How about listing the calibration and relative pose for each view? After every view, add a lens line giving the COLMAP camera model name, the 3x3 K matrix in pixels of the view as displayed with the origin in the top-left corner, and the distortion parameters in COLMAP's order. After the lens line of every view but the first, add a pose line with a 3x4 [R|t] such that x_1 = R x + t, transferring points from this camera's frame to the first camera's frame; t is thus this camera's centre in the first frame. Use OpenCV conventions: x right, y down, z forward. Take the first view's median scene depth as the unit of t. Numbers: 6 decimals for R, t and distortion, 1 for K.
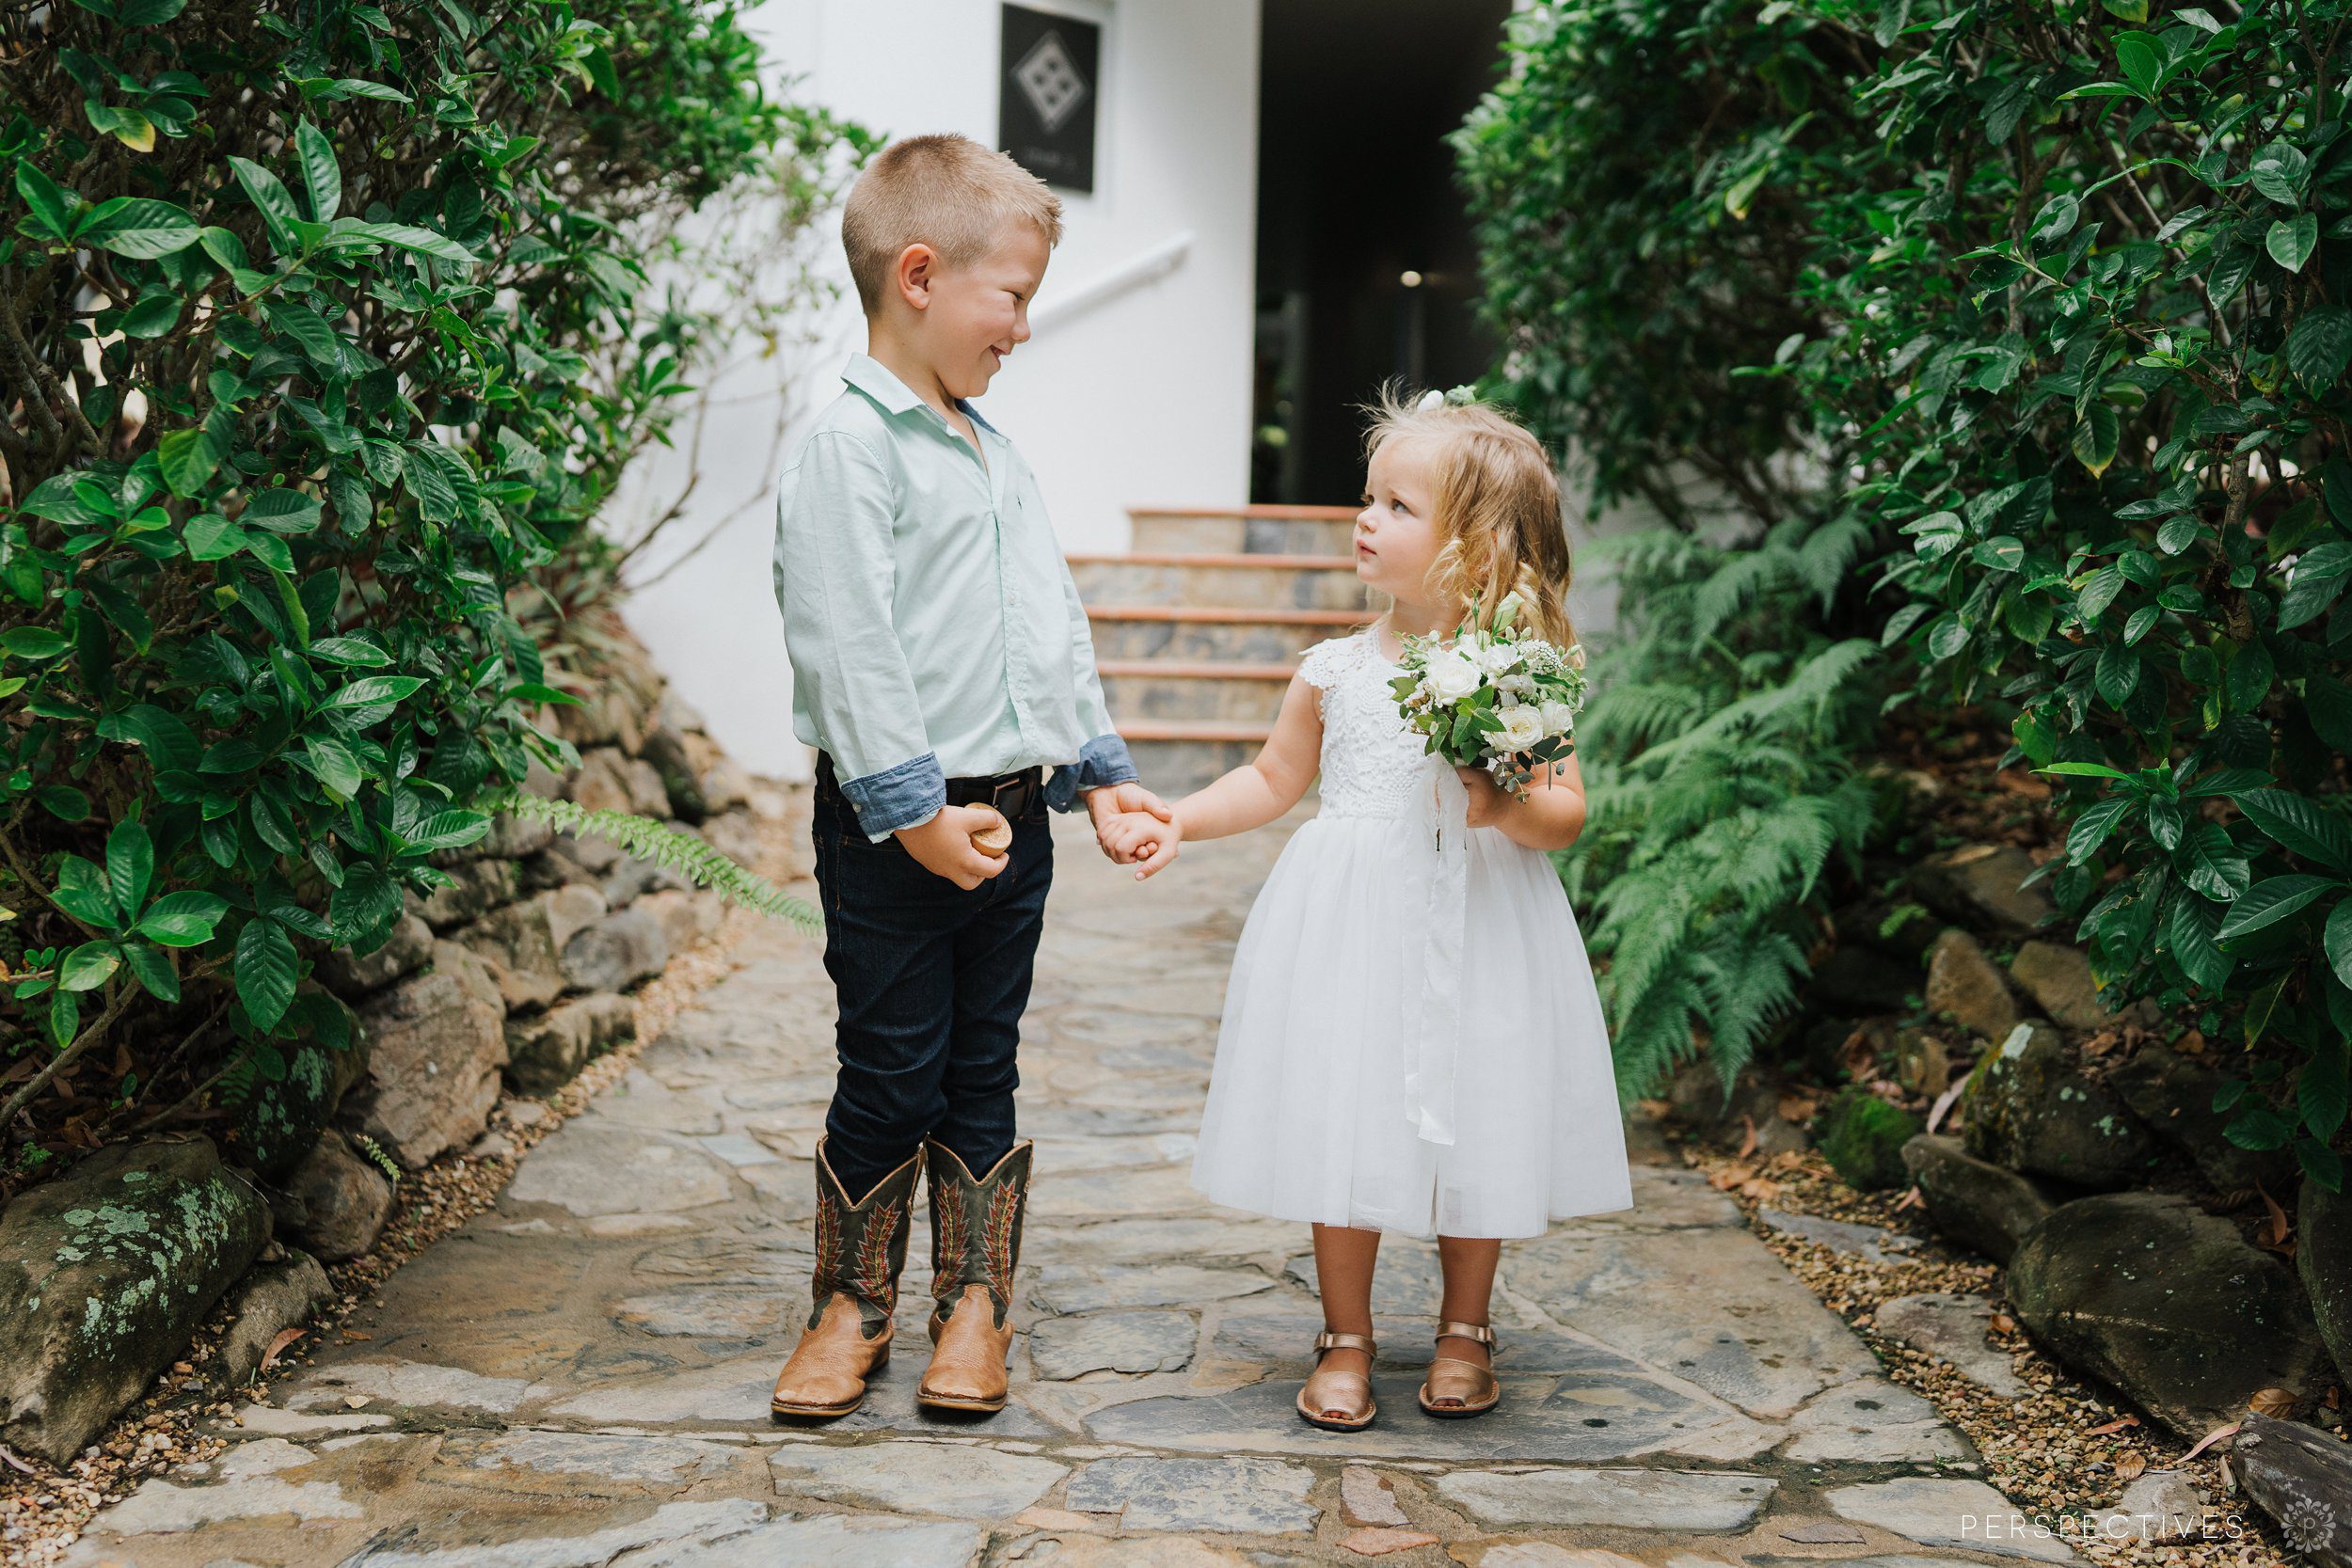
lens RADIAL K [[2286.6, 0, 1176.0], [0, 2286.6, 784.0], [0, 0, 1]] dist [-0.115988, -0.084395]
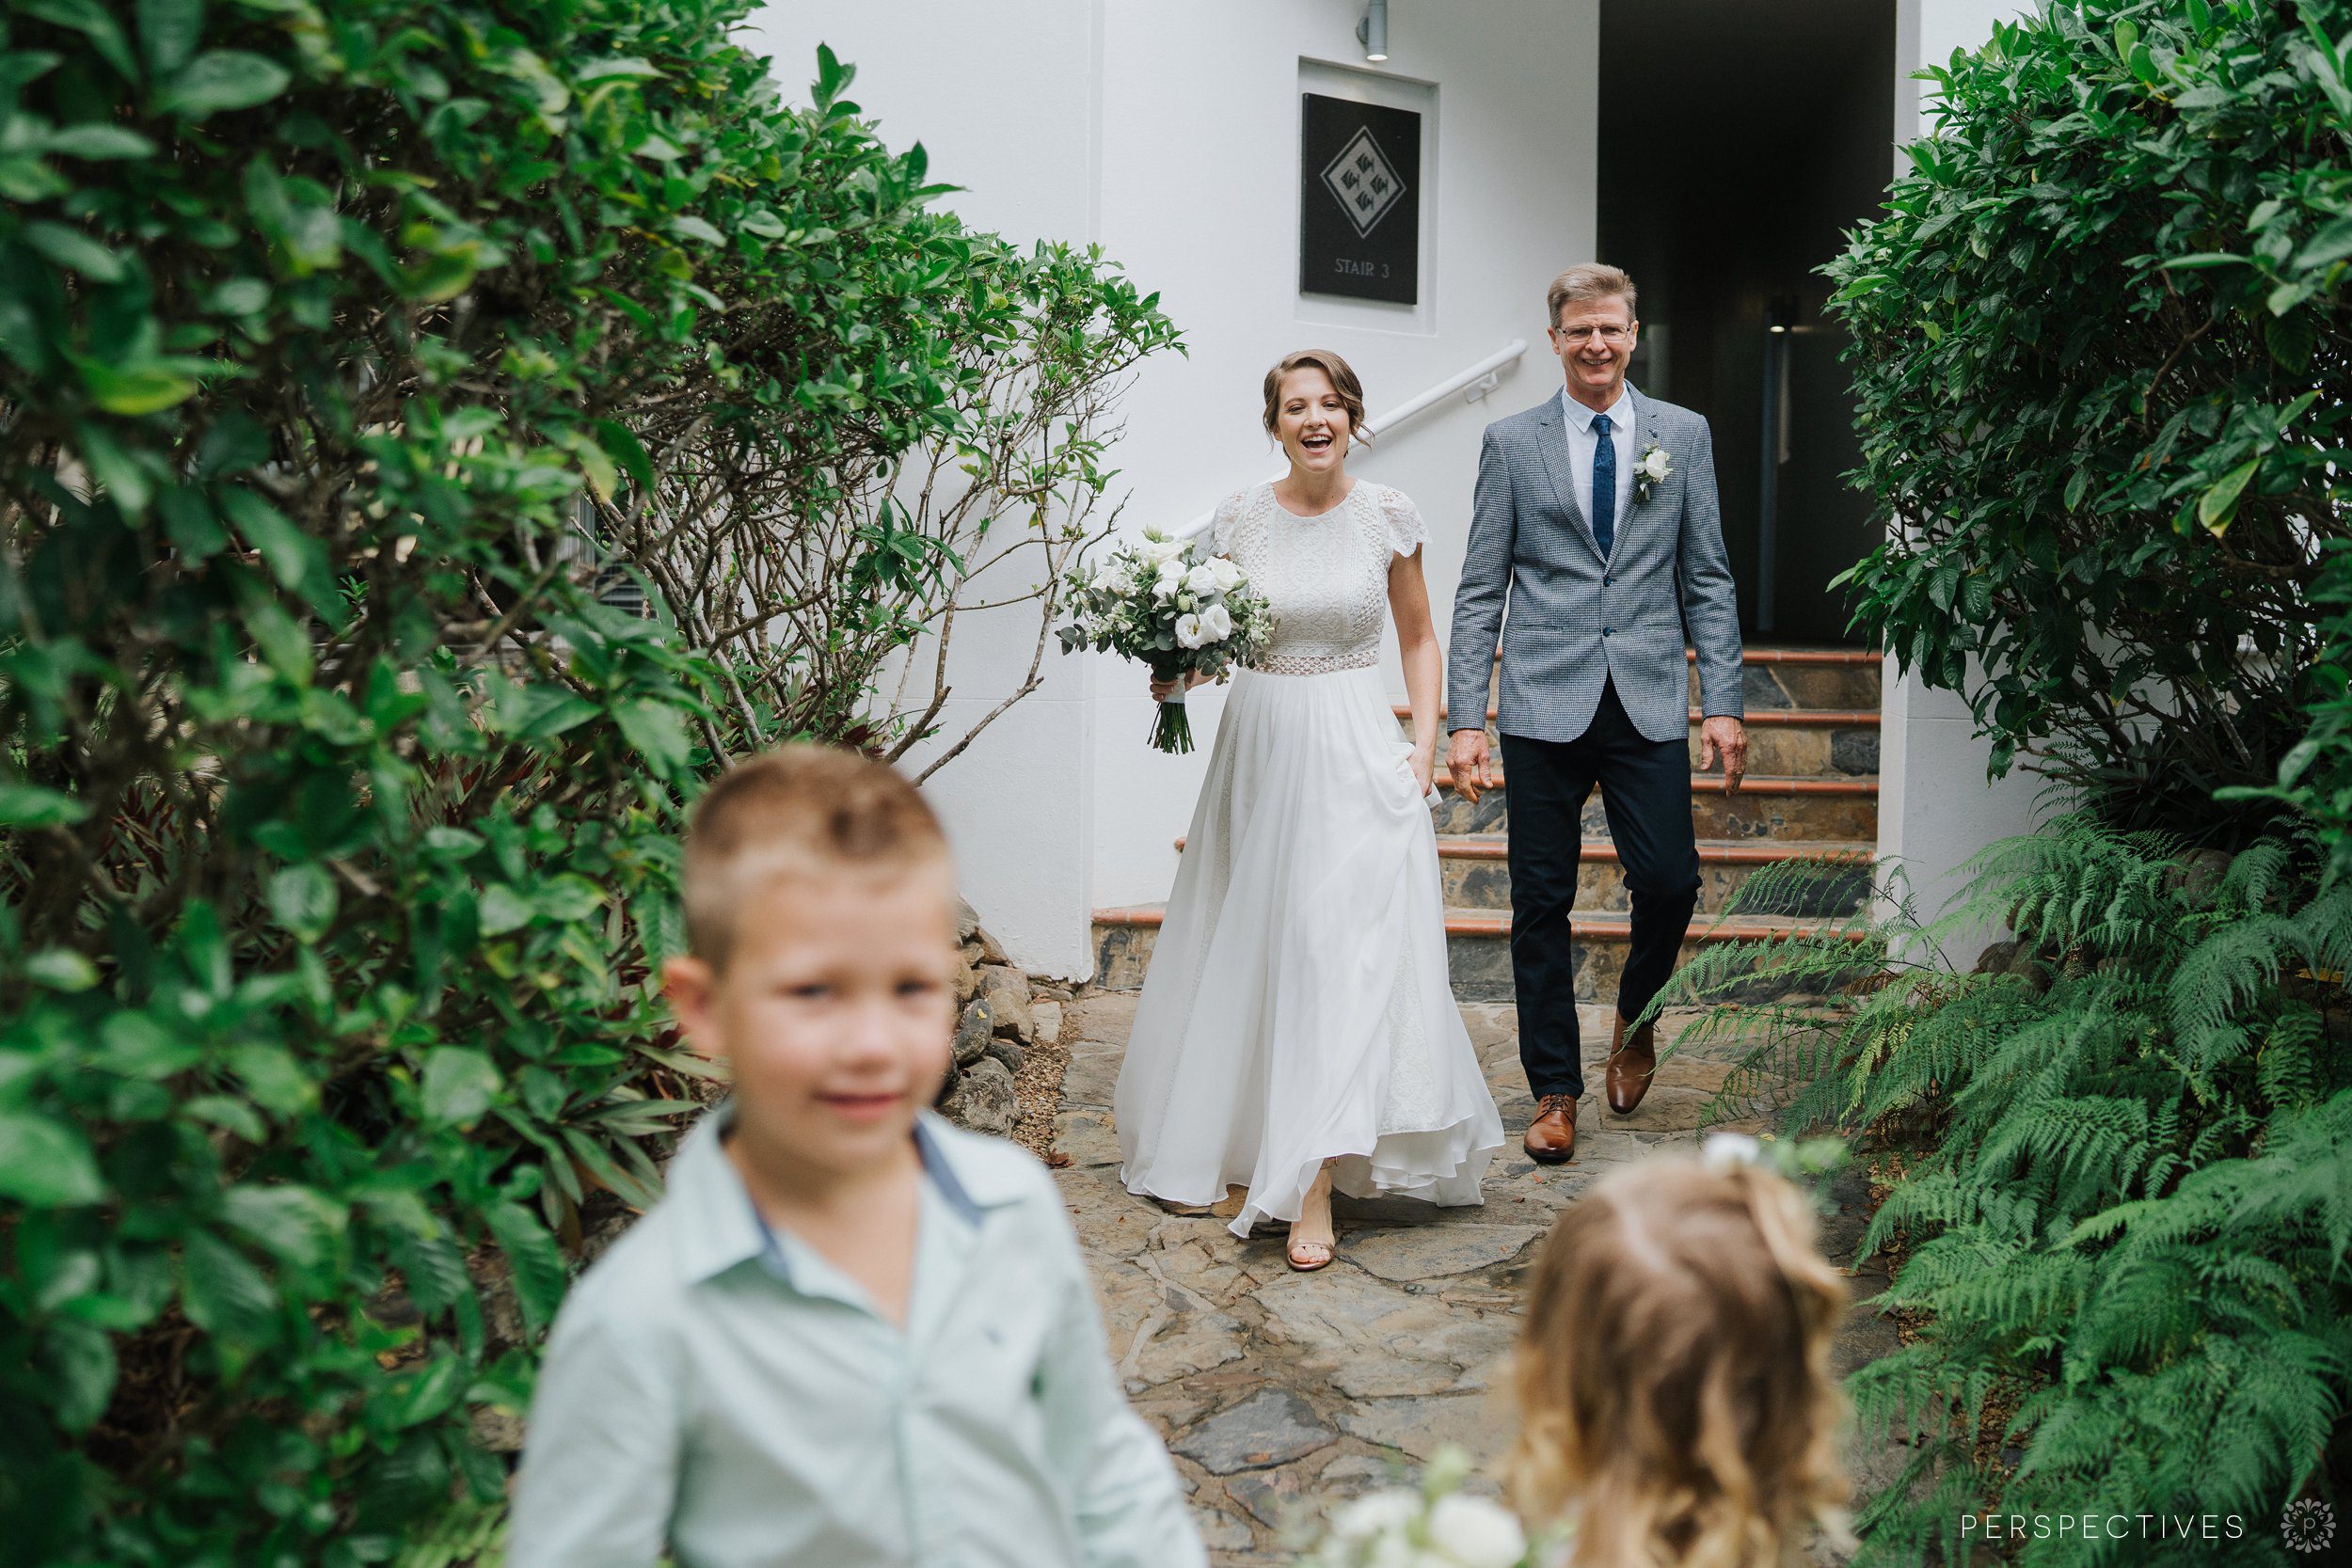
lens RADIAL K [[2286.6, 0, 1176.0], [0, 2286.6, 784.0], [0, 0, 1]] dist [-0.115988, -0.084395]
pose [[0.987694, -0.001672, -0.156389, 0.016687], [0.001204, 0.999995, -0.003086, -0.096736], [0.156393, 0.002860, 0.987691, 0.138326]]
